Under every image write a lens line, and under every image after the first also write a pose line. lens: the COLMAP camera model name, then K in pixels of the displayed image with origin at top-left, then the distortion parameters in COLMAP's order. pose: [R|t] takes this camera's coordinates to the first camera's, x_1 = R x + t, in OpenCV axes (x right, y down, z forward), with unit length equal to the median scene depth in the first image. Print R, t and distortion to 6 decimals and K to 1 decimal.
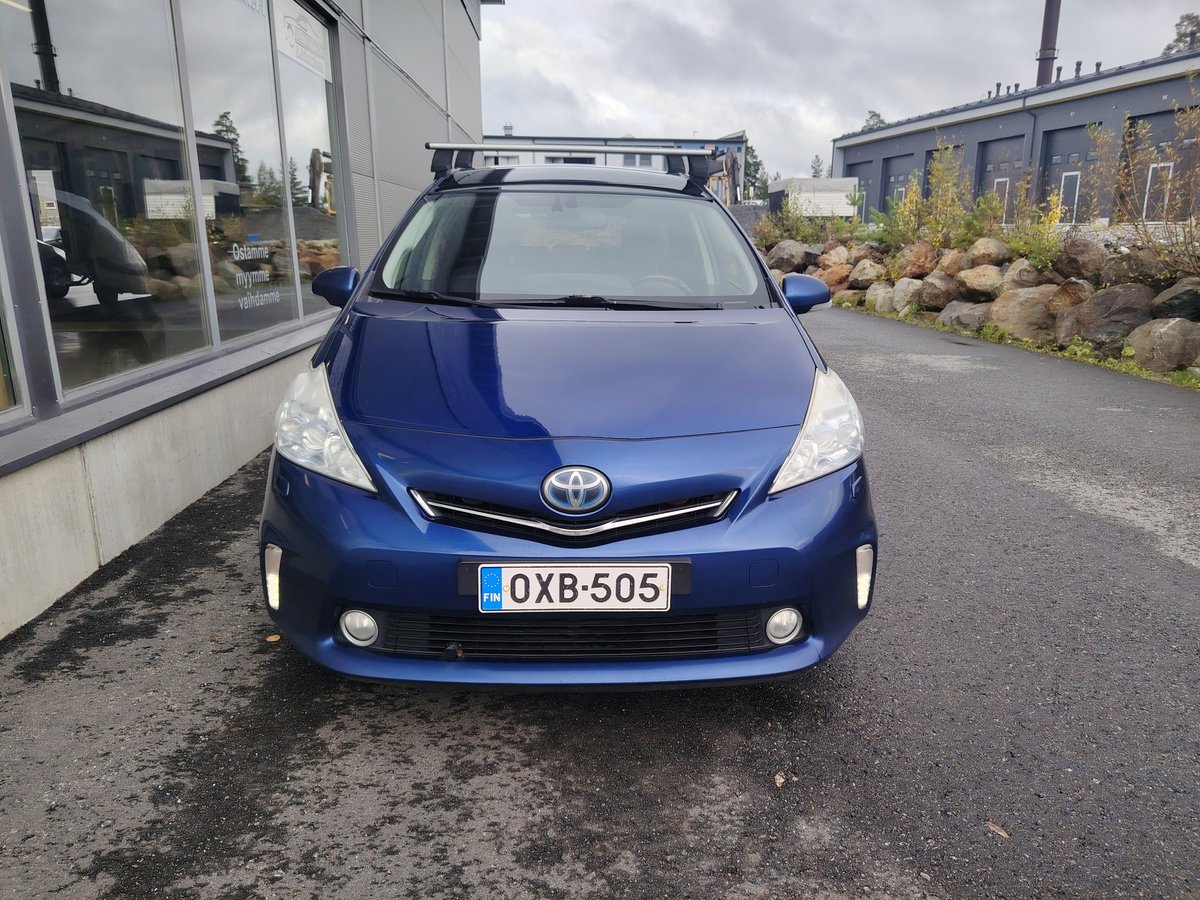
lens RADIAL K [[831.2, 0, 600.0], [0, 831.2, 450.0], [0, 0, 1]] dist [0.109996, -0.147628]
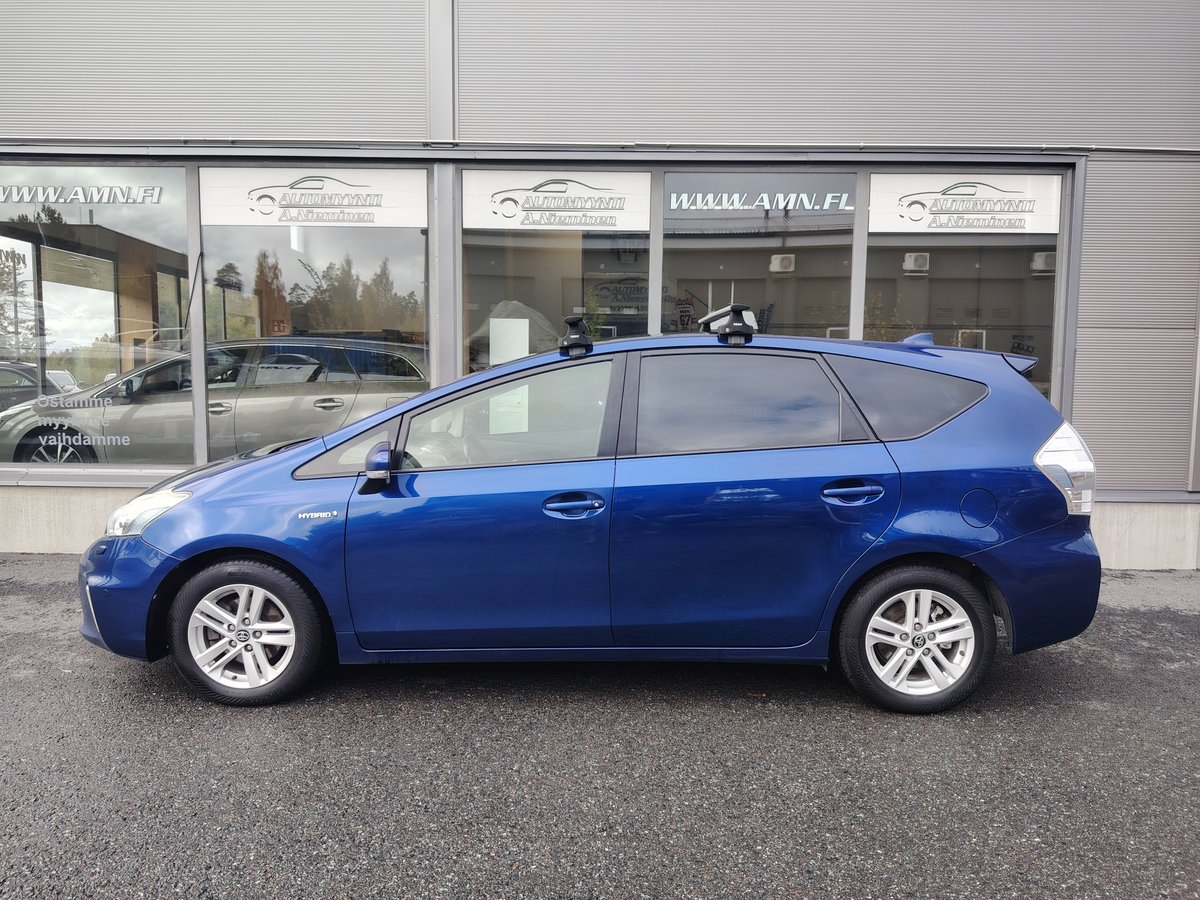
lens RADIAL K [[766.4, 0, 600.0], [0, 766.4, 450.0], [0, 0, 1]] dist [0.006814, -0.032487]
pose [[-0.024567, 0.089411, -0.995692, 1.829186], [-0.253766, 0.962811, 0.092719, -0.562776], [0.966954, 0.254951, -0.000964, 1.998139]]
